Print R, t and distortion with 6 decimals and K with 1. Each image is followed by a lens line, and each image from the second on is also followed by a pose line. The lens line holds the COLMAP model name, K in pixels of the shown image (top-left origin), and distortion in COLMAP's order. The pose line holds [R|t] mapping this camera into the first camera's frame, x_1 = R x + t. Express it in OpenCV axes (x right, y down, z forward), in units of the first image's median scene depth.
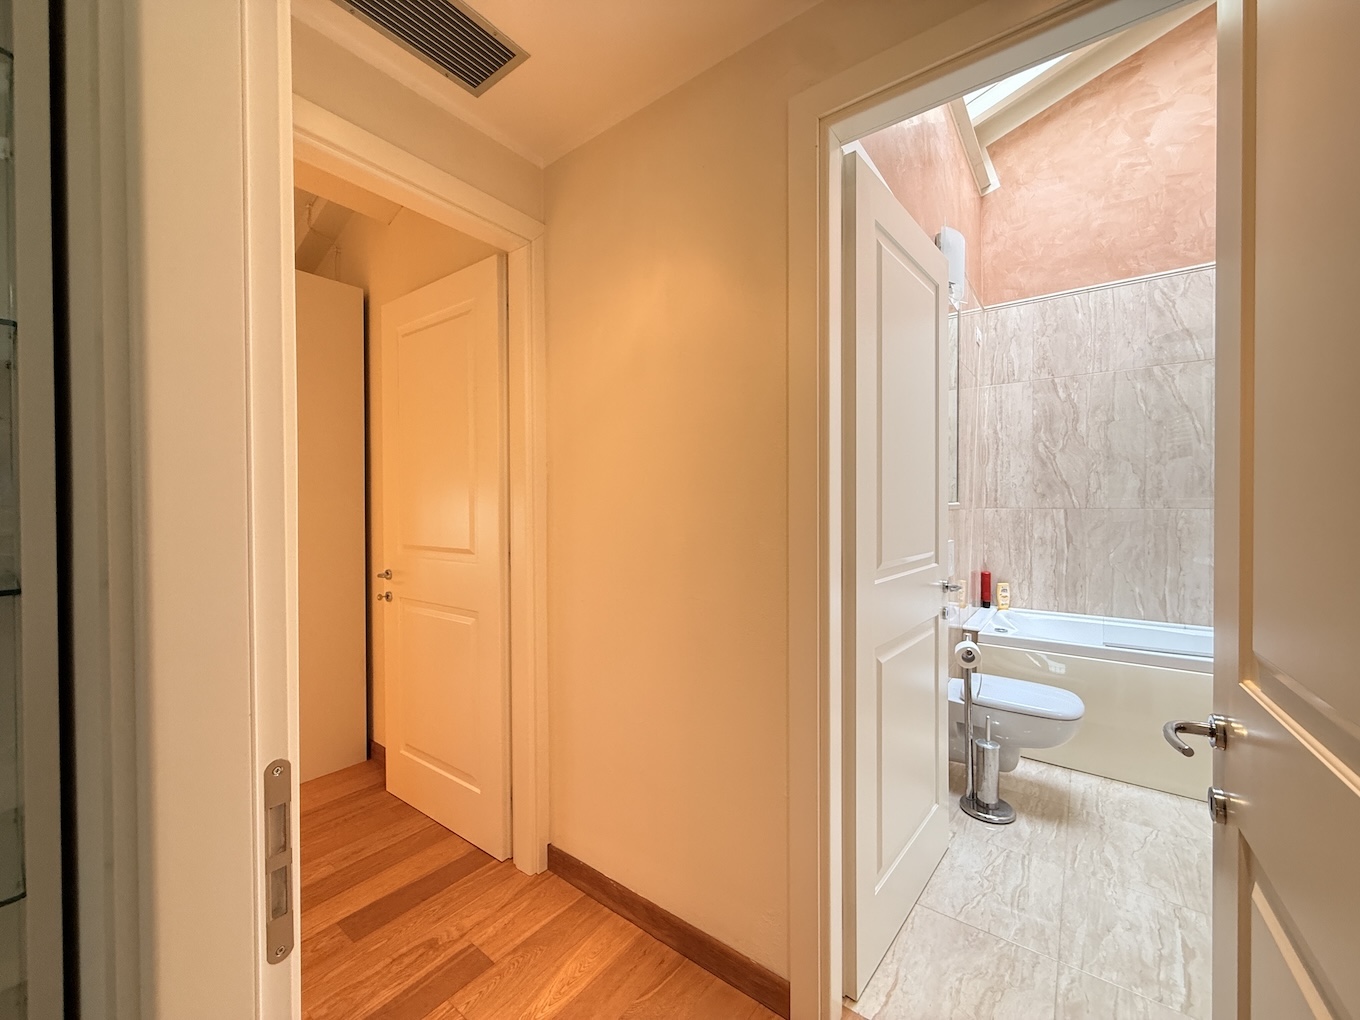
lens RADIAL K [[543.3, 0, 674.6], [0, 543.3, 510.0], [0, 0, 1]] dist [-0.002070, 0.000083]
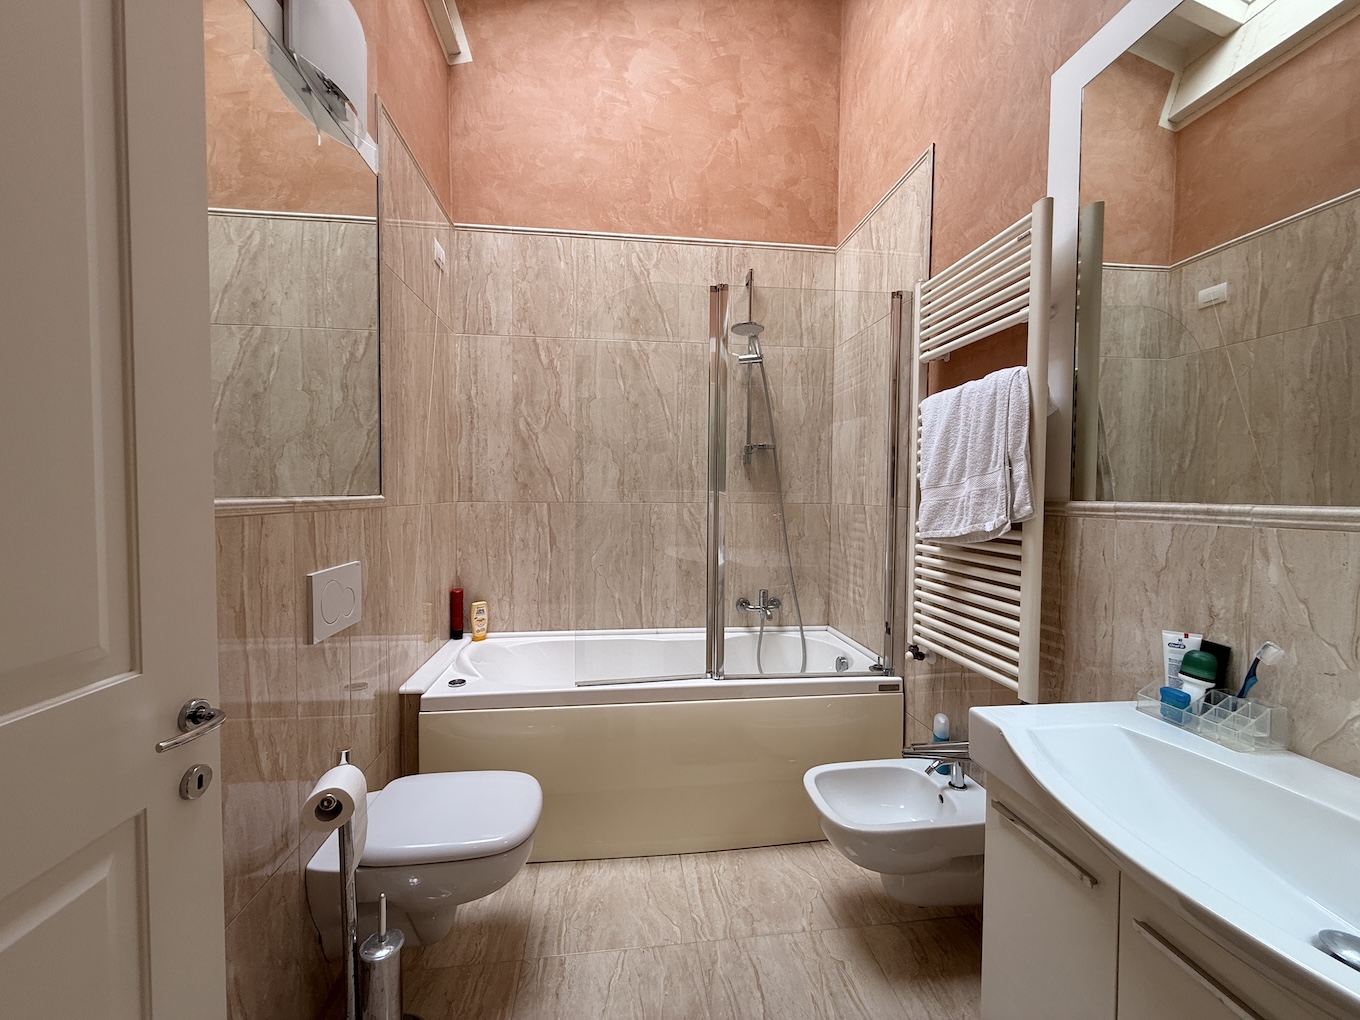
lens RADIAL K [[543.3, 0, 674.6], [0, 543.3, 510.0], [0, 0, 1]] dist [-0.002070, 0.000083]
pose [[0.715272, -0.015326, 0.698678, 0.291651], [-0.001165, 0.999732, 0.023123, -0.010221], [-0.698845, -0.017354, 0.715063, 0.293769]]
